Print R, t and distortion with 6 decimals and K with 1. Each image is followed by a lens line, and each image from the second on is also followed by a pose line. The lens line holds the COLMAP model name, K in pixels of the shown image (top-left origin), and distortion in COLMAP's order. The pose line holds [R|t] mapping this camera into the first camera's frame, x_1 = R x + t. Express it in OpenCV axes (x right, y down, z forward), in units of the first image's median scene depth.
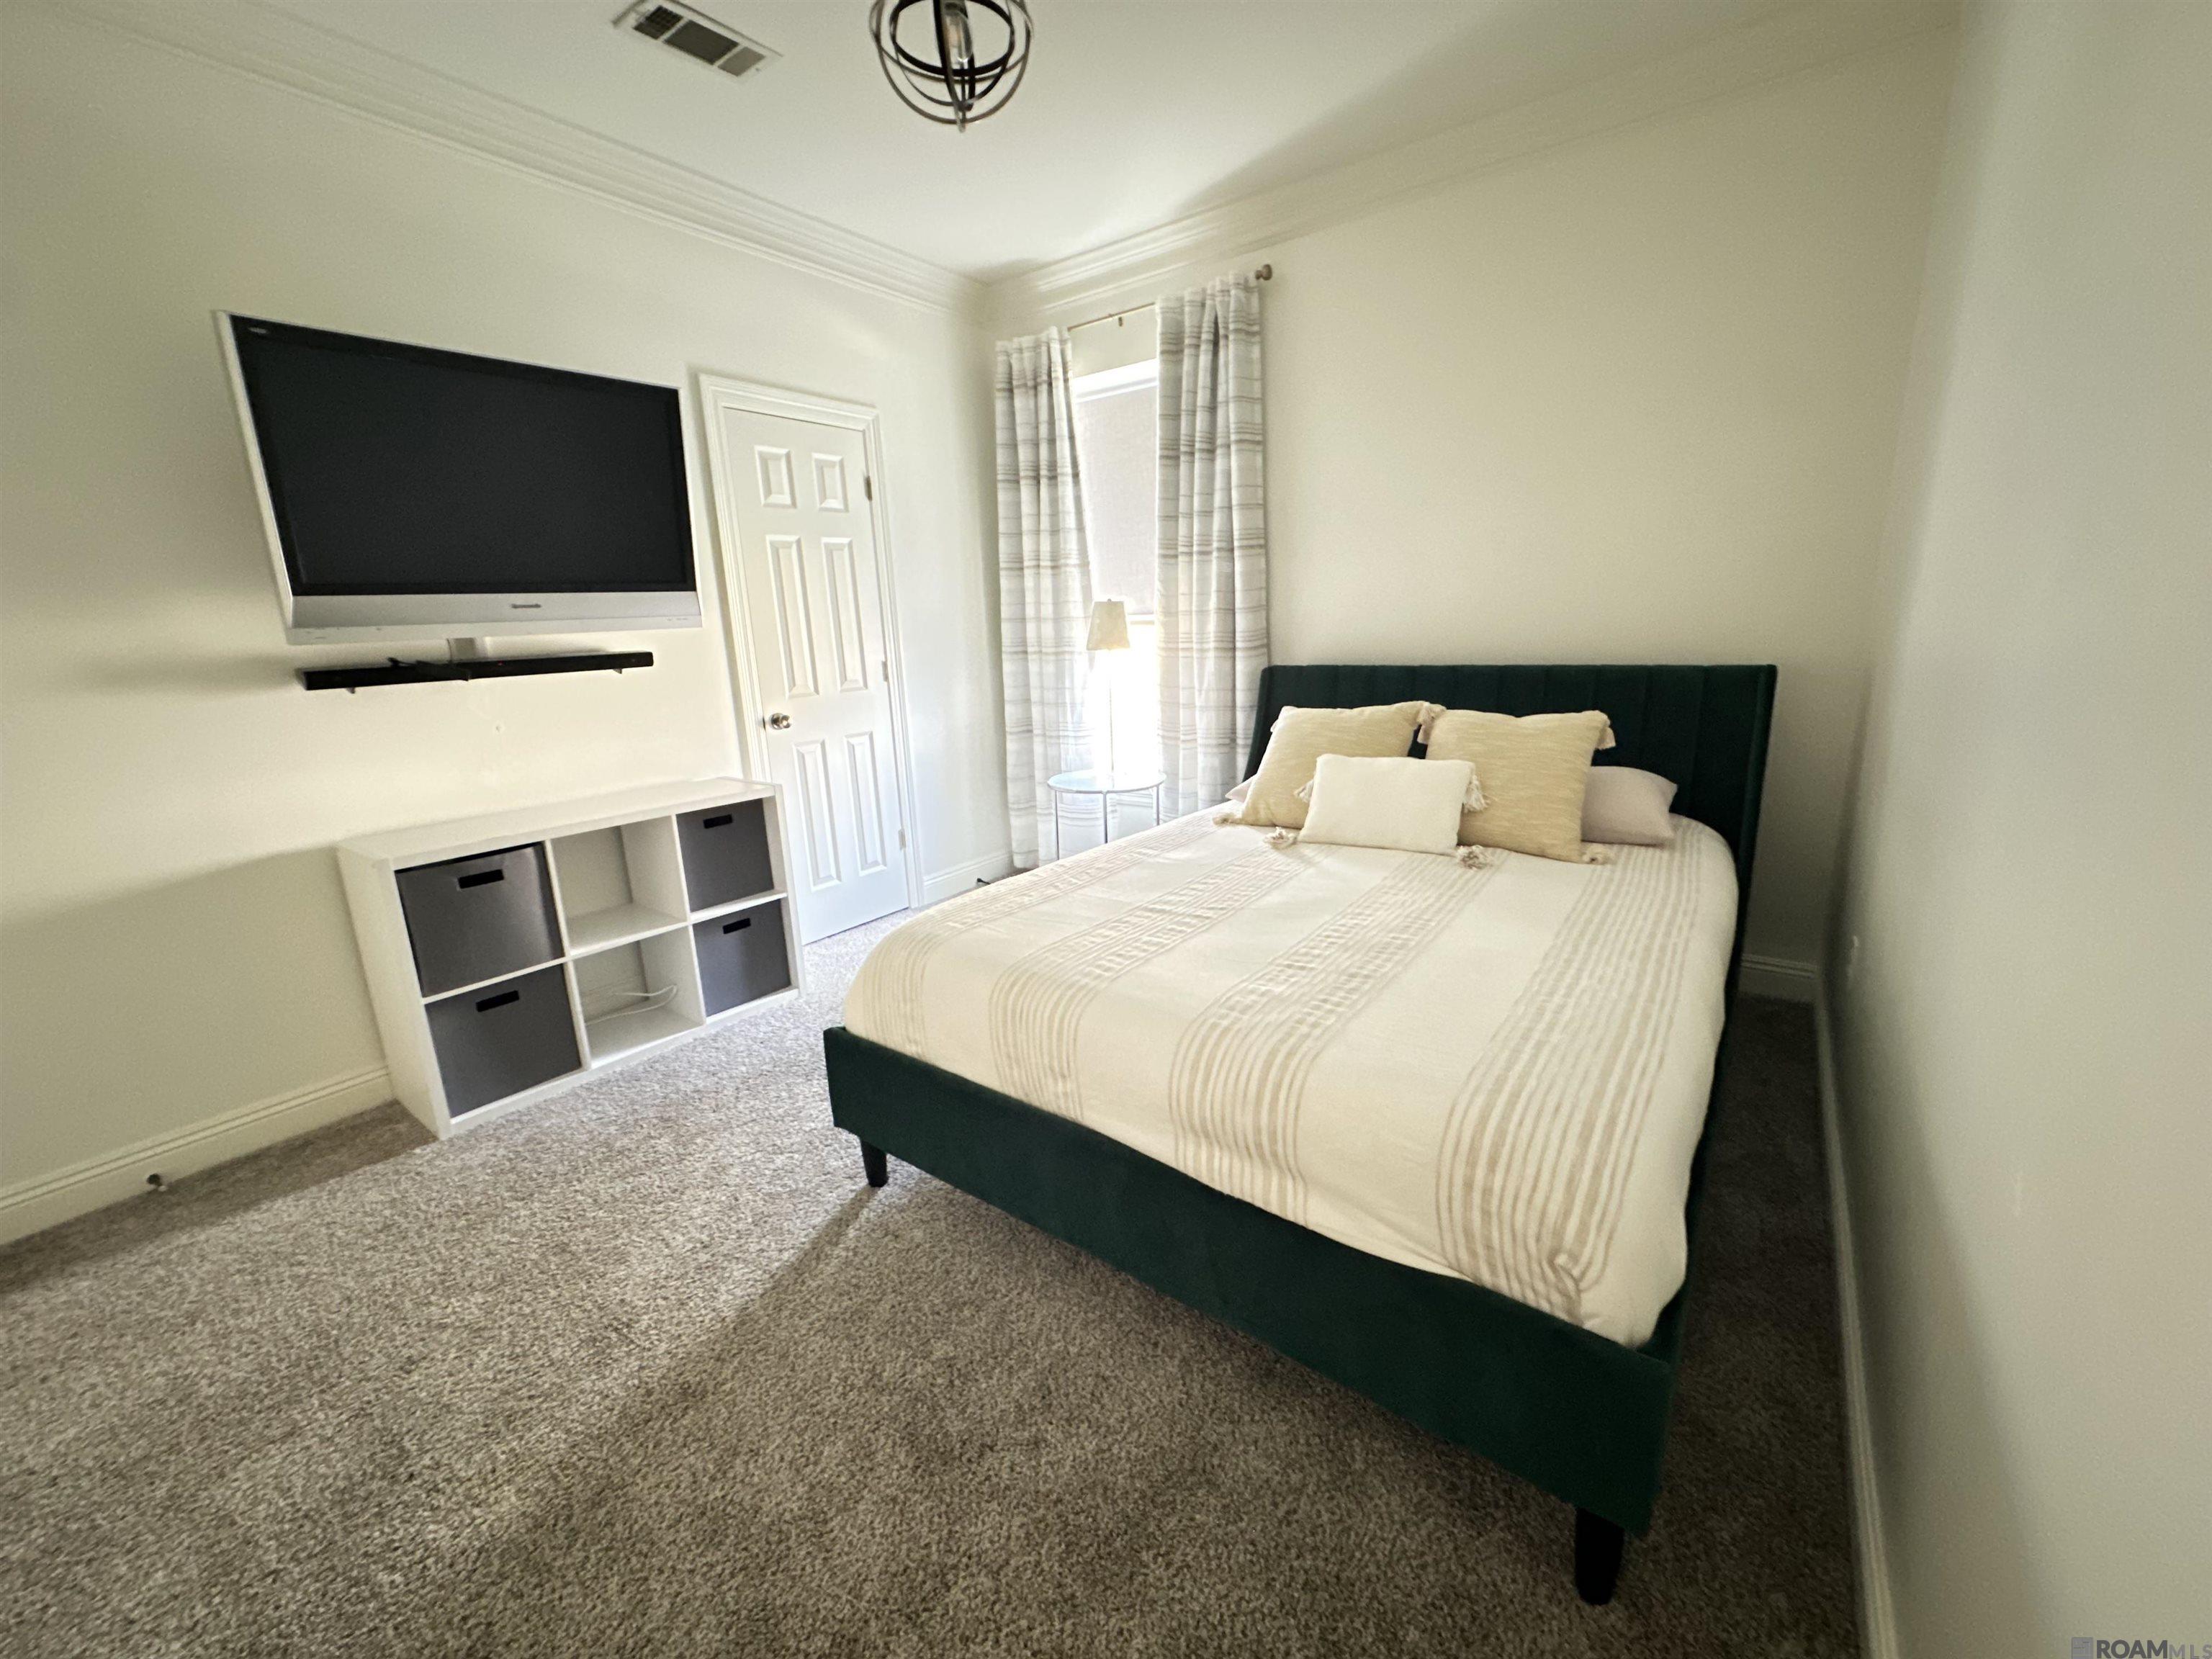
lens RADIAL K [[883.7, 0, 1118.5], [0, 883.7, 826.3], [0, 0, 1]] dist [-0.000593, 0.000290]
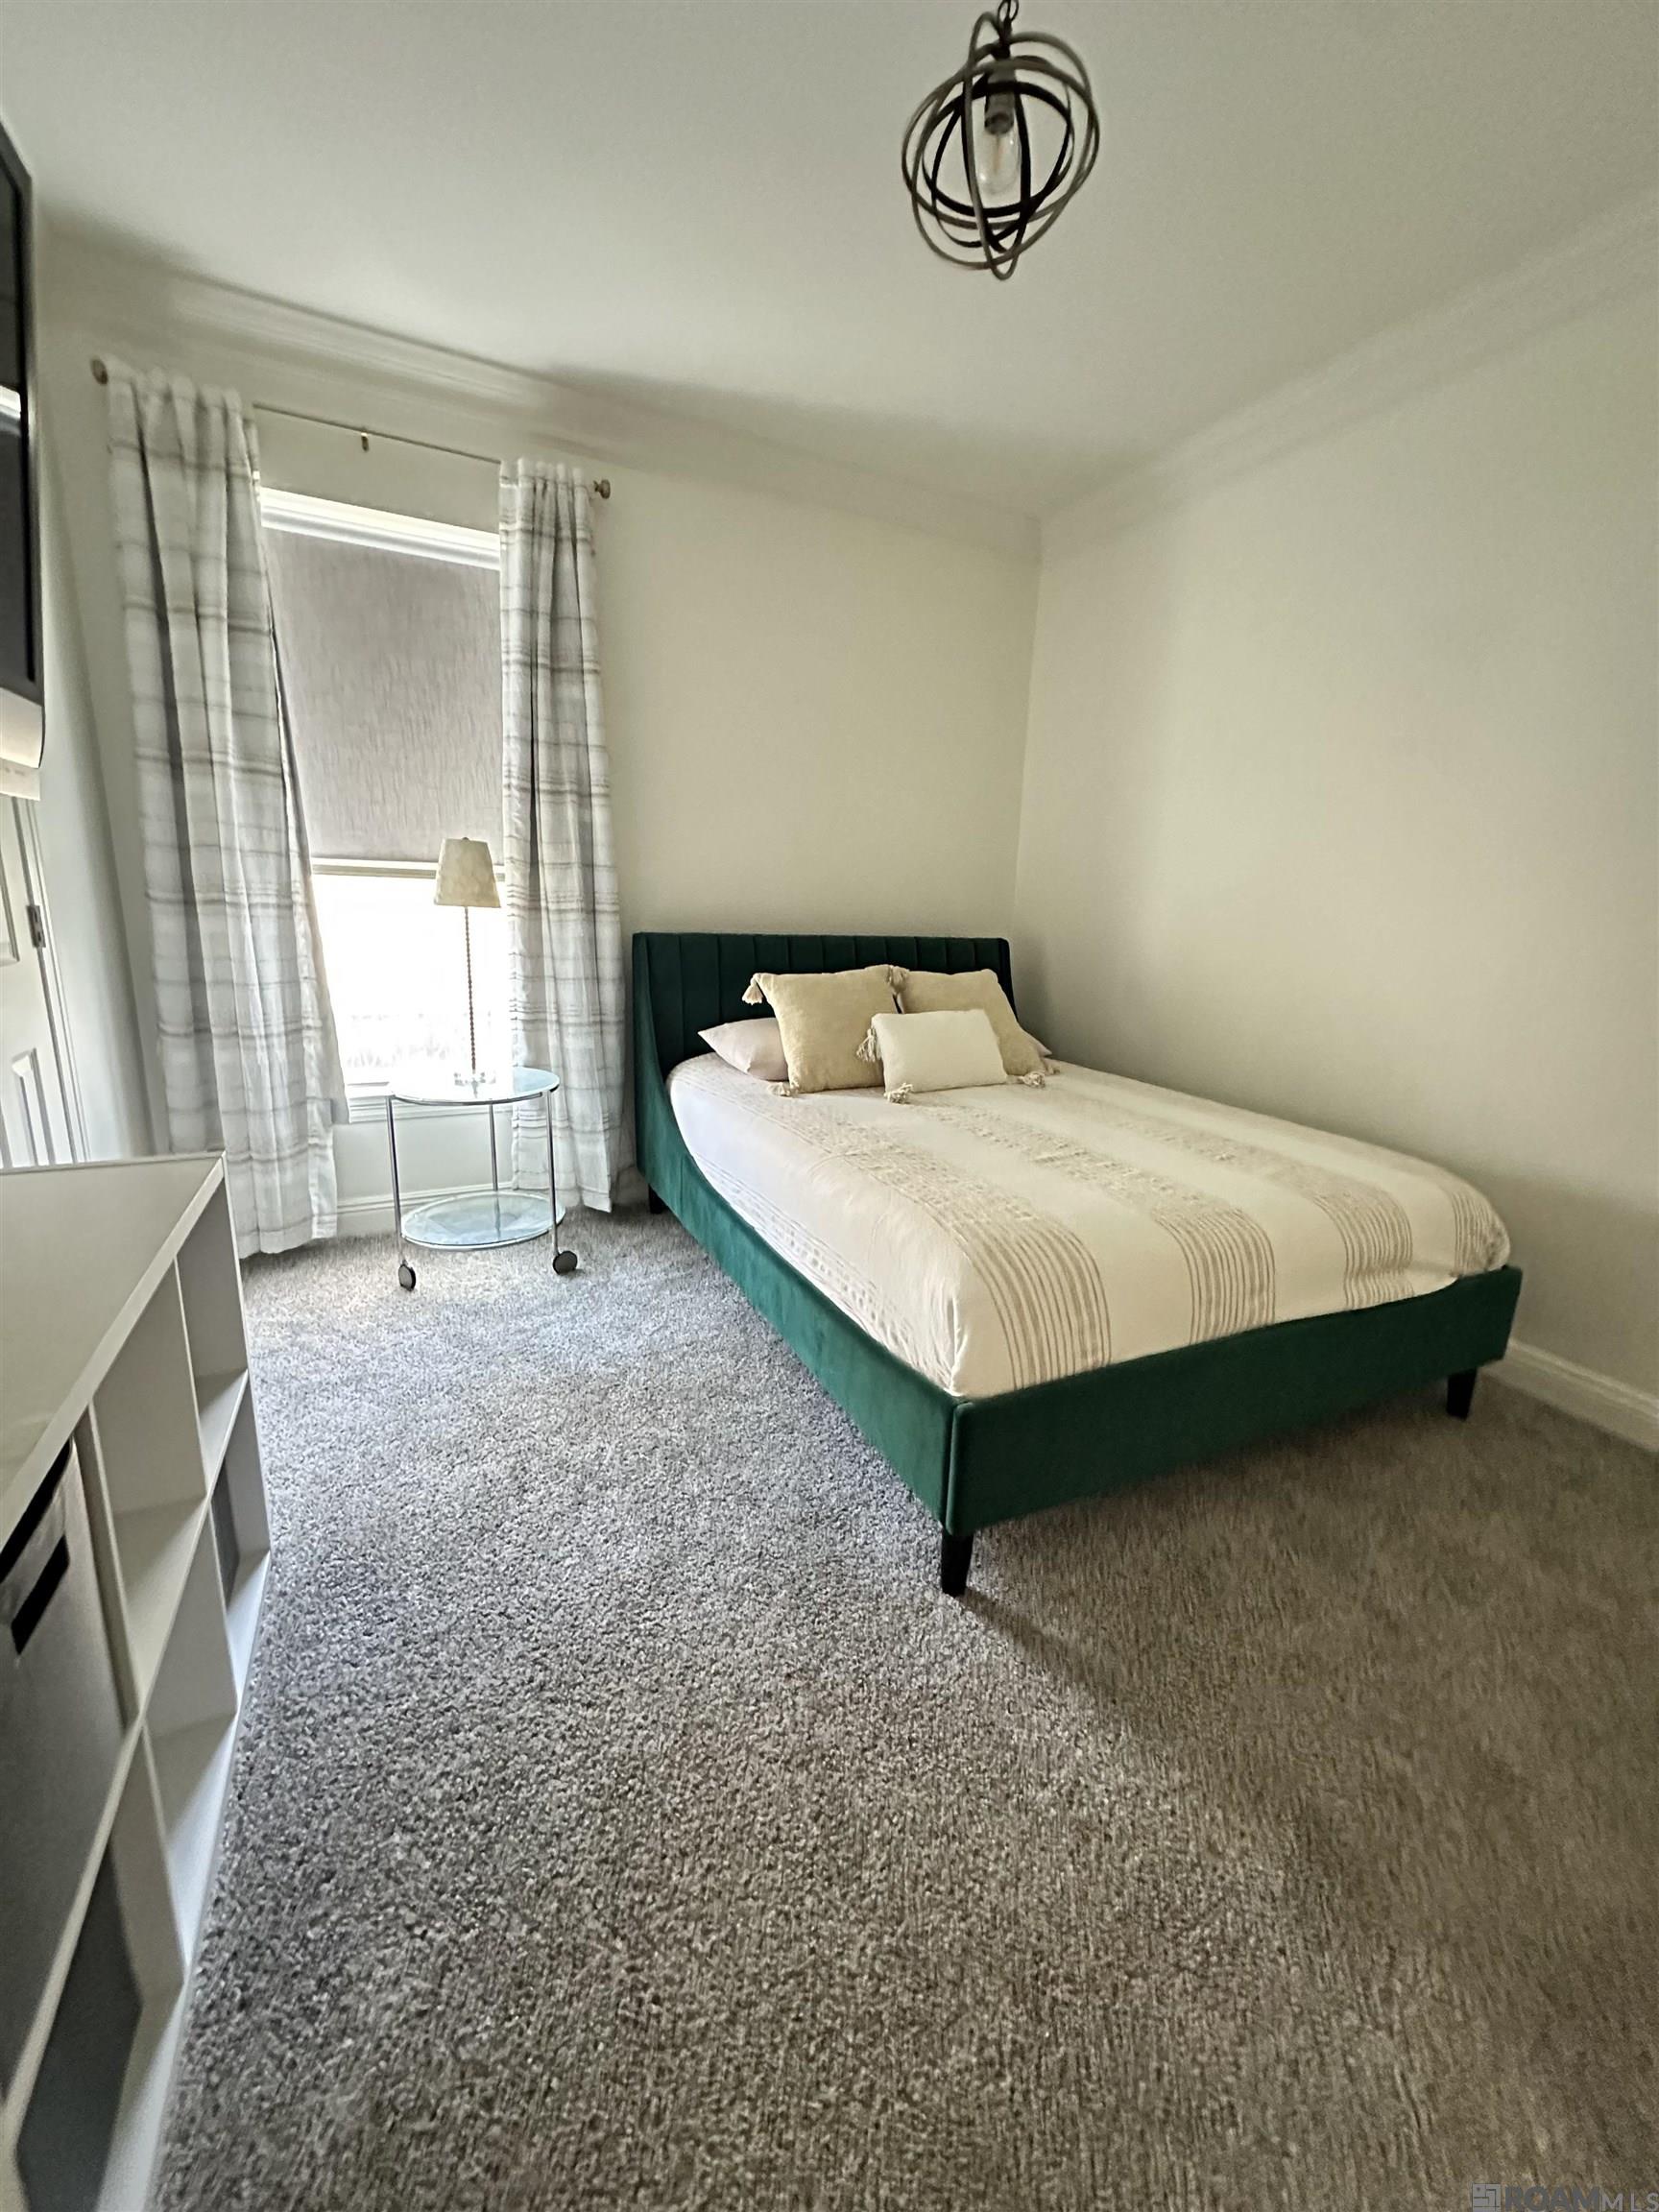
lens RADIAL K [[883.7, 0, 844.4], [0, 883.7, 1099.6], [0, 0, 1]] dist [-0.000593, 0.000290]
pose [[0.459298, -0.140921, 0.877033, -0.547417], [0.151782, 0.985266, 0.078825, -0.052159], [-0.875219, 0.096914, 0.473920, 0.403130]]
